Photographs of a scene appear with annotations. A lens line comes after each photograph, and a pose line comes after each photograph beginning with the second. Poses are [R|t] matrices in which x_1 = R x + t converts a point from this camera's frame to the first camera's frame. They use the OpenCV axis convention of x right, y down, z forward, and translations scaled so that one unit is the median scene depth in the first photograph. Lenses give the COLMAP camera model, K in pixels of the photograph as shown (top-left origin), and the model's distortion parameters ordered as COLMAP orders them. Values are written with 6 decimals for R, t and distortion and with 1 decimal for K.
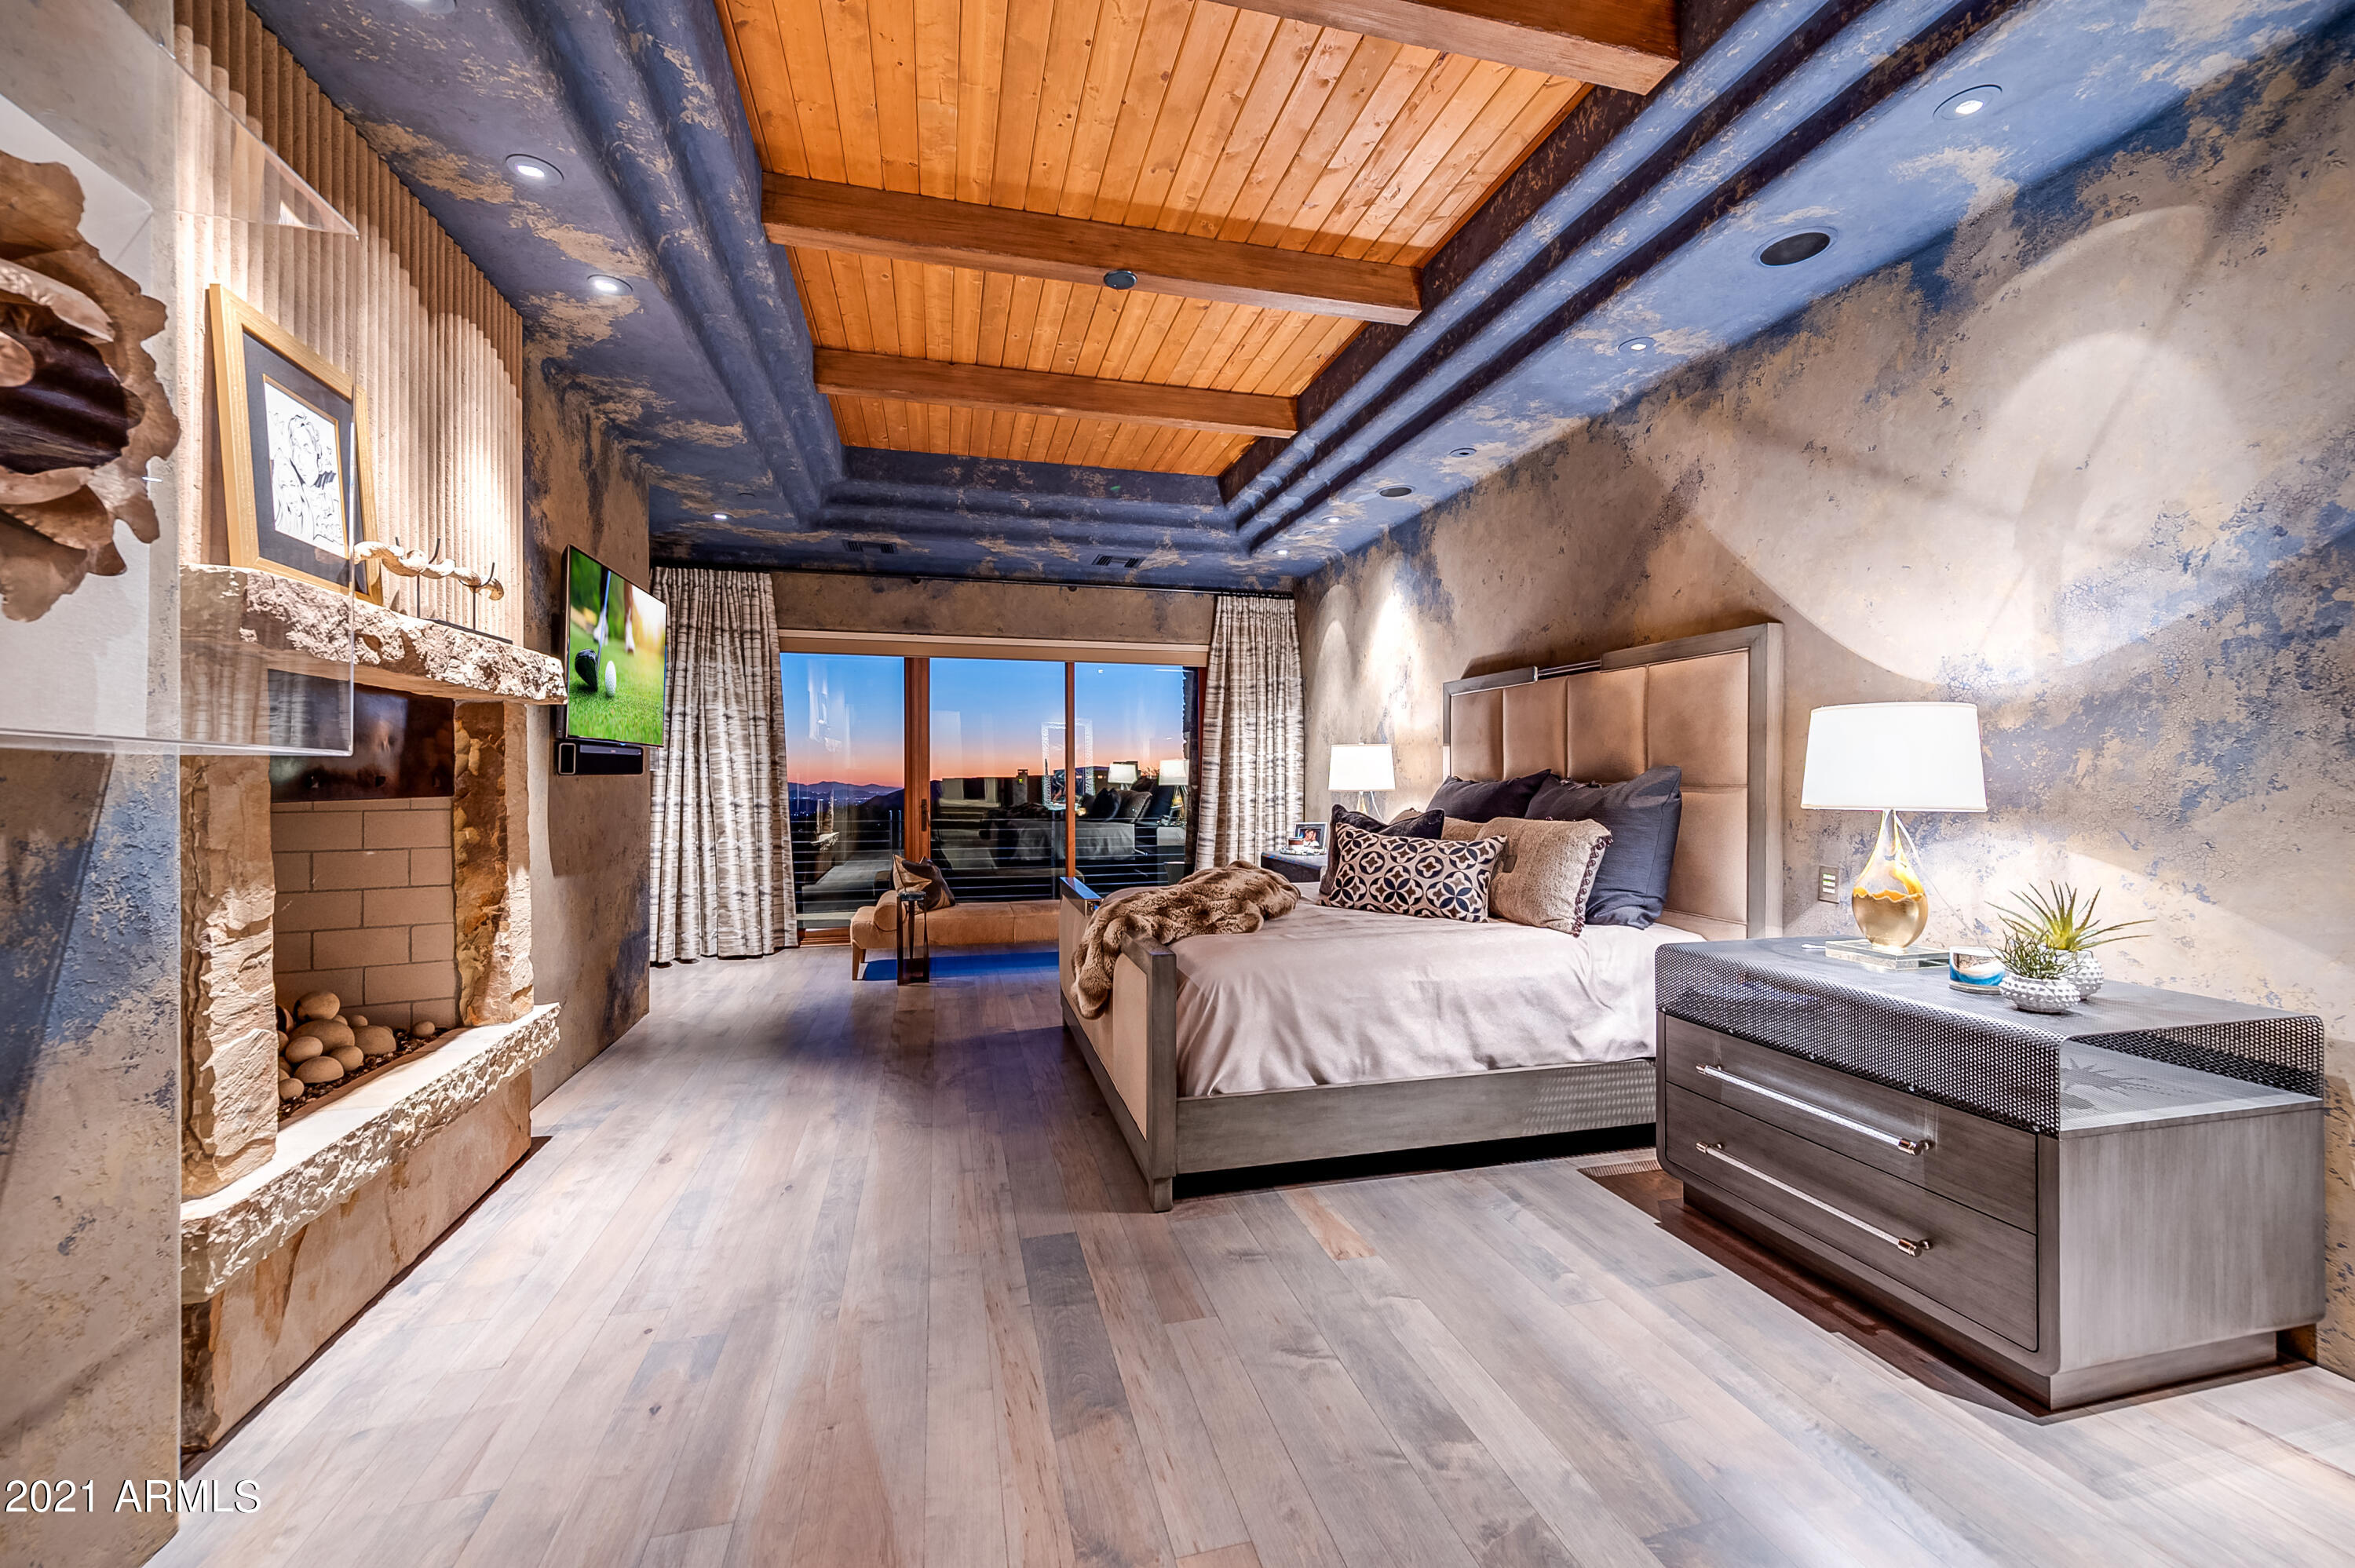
lens RADIAL K [[919.1, 0, 1175.0], [0, 919.1, 774.3], [0, 0, 1]] dist [0.007046, -0.000093]
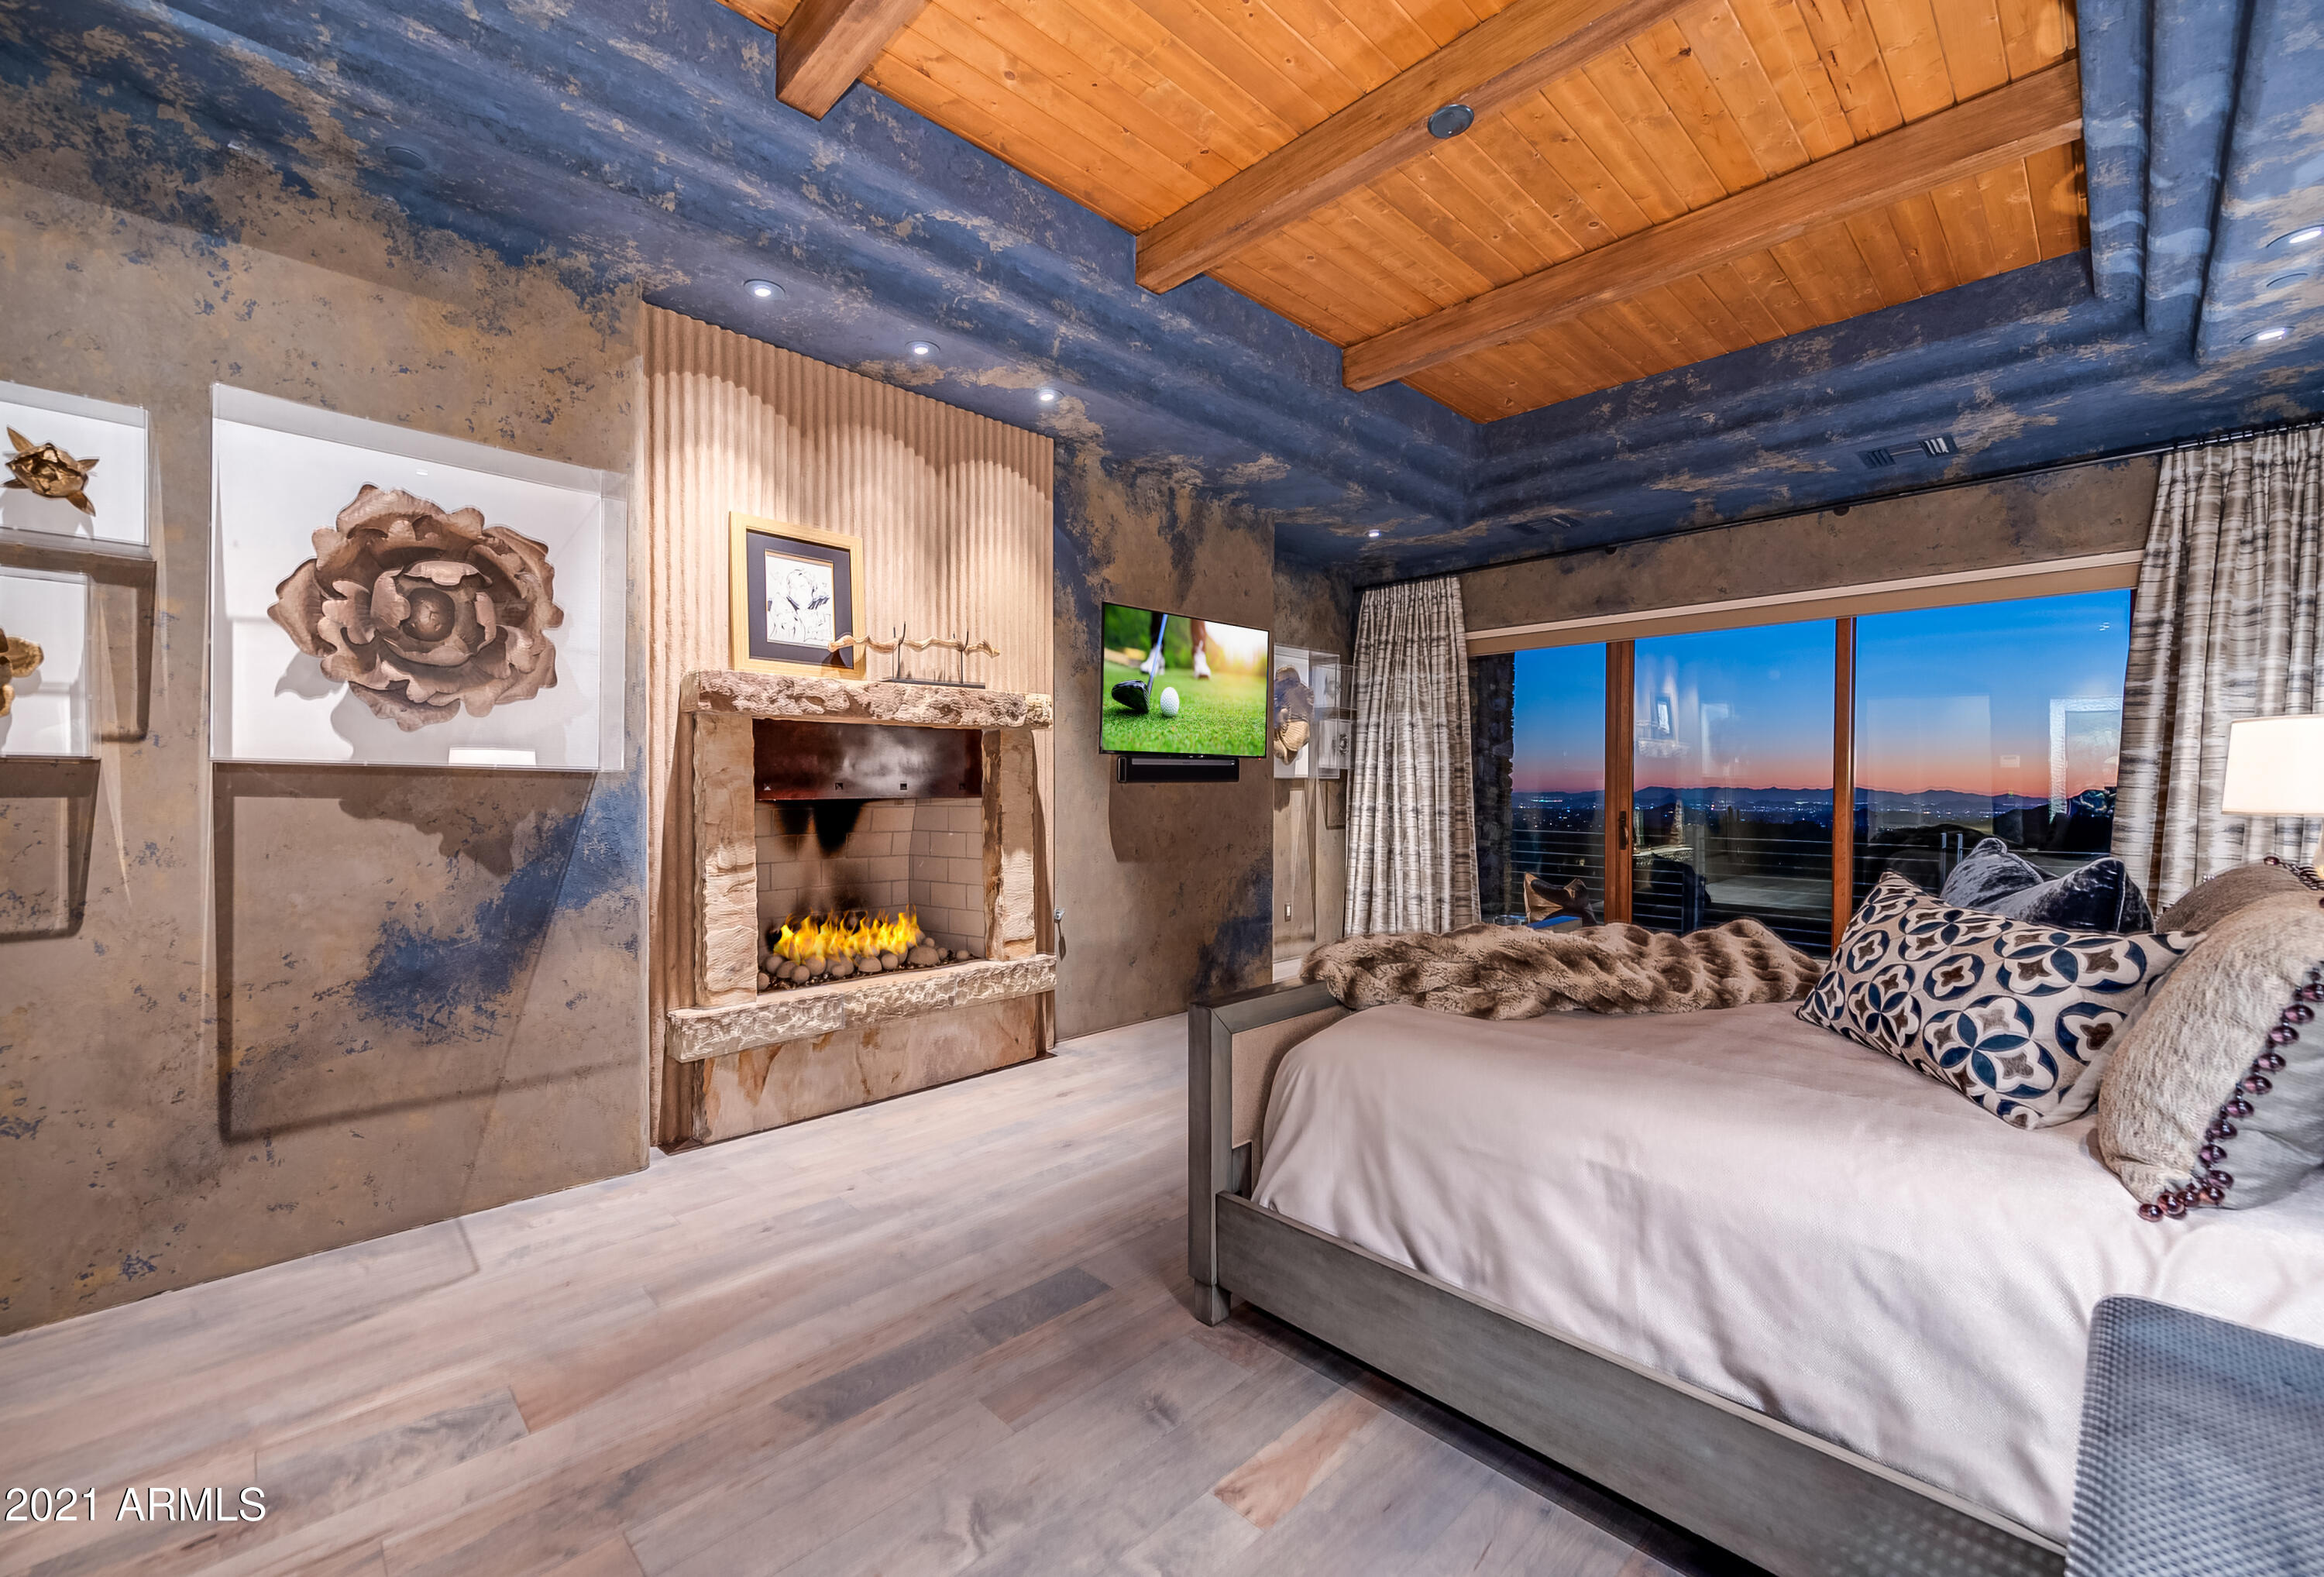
lens RADIAL K [[938.1, 0, 1158.6], [0, 938.1, 797.5], [0, 0, 1]] dist [0.003486, 0.000287]
pose [[0.498513, 0.013889, -0.866771, 0.564310], [0.001296, 0.999859, 0.016767, 0.000356], [0.866881, -0.009482, 0.498425, 0.466330]]
